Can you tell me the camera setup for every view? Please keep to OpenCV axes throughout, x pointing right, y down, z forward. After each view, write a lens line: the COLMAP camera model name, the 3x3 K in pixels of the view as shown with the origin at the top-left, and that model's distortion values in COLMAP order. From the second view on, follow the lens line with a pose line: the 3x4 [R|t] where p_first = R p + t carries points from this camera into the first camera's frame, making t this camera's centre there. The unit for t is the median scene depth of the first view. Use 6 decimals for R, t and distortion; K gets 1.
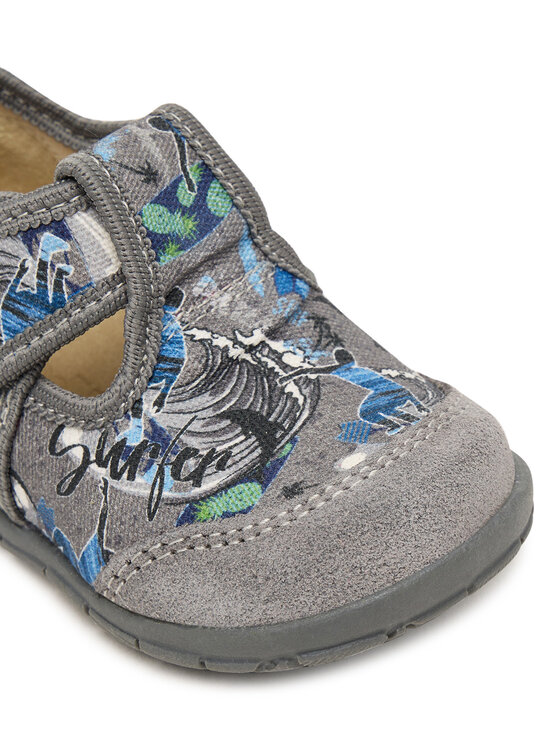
lens RADIAL K [[1610.9, 0, 280.0], [0, 1610.9, 373.1], [0, 0, 1]] dist [-0.054993, 0.000000]
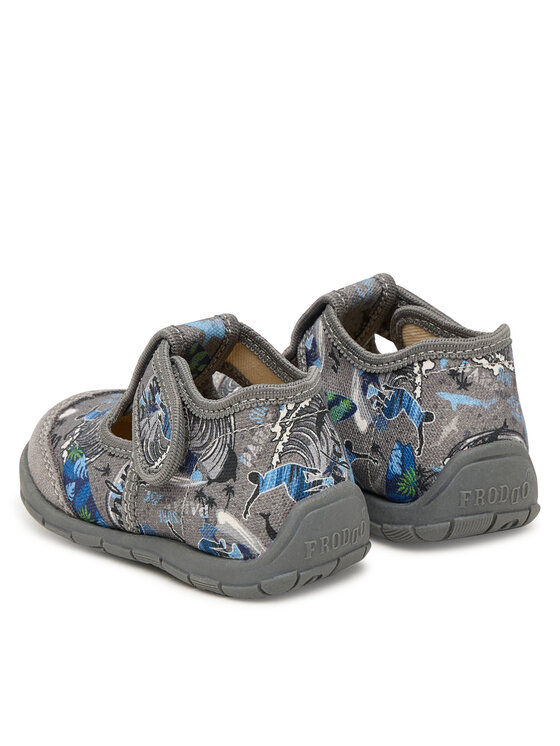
lens RADIAL K [[2193.2, 0, 280.0], [0, 2193.2, 373.0], [0, 0, 1]] dist [0.004593, 0.000000]
pose [[-0.031185, -0.999056, 0.030231, -0.035556], [0.999514, -0.031182, 0.000584, -0.022989], [0.000359, 0.030234, 0.999543, -1.775400]]
